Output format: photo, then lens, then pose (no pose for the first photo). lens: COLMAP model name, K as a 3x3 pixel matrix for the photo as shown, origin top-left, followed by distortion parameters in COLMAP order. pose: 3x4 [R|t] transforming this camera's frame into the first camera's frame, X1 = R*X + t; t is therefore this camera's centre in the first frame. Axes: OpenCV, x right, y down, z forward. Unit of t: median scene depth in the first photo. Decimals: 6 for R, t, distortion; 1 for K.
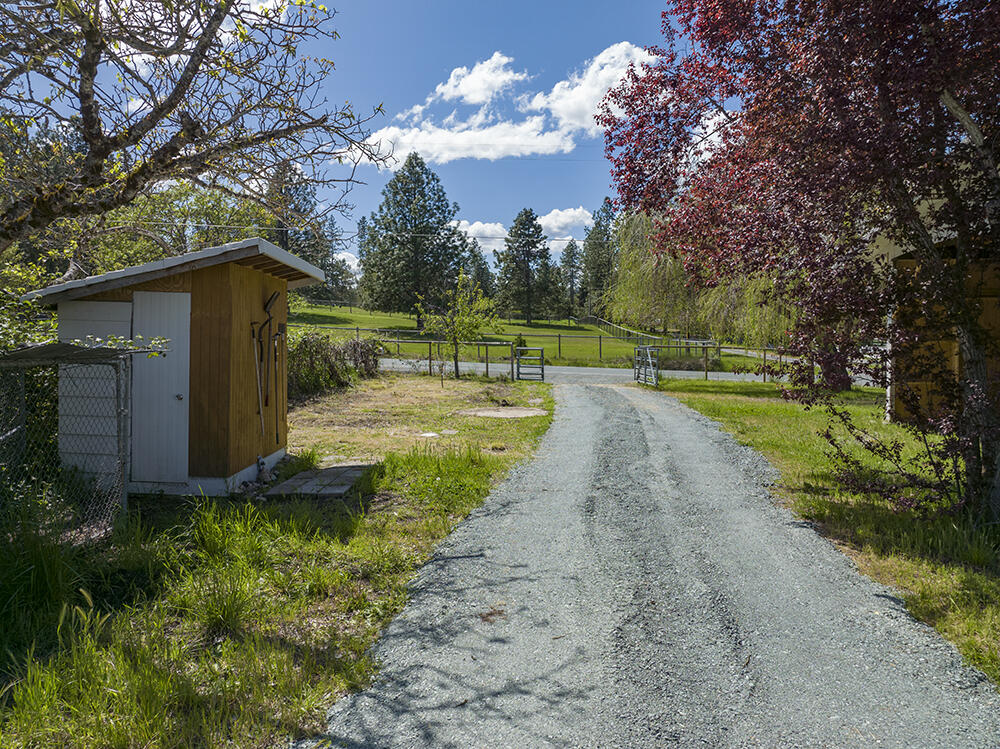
lens RADIAL K [[707.4, 0, 500.0], [0, 707.4, 374.5], [0, 0, 1]] dist [-0.021421, -0.001349]
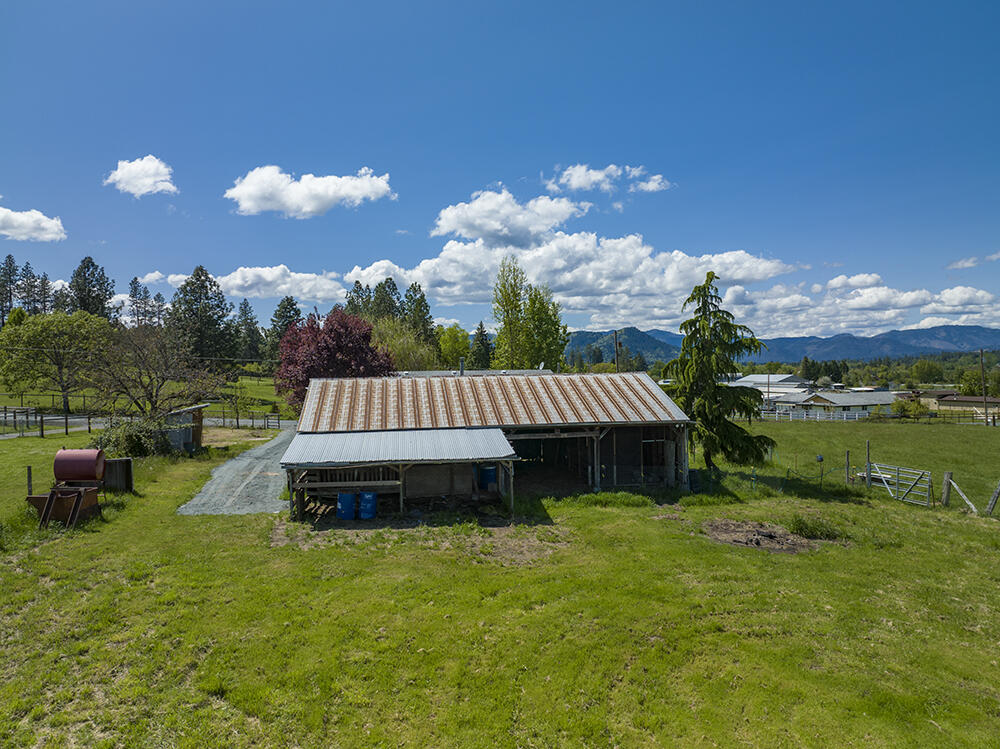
lens RADIAL K [[707.4, 0, 500.0], [0, 707.4, 374.5], [0, 0, 1]] dist [-0.021421, -0.001349]
pose [[0.953369, -0.017167, 0.301317, 0.050493], [0.035869, 0.997750, -0.056645, -0.006735], [-0.299667, 0.064811, 0.951840, -1.183224]]
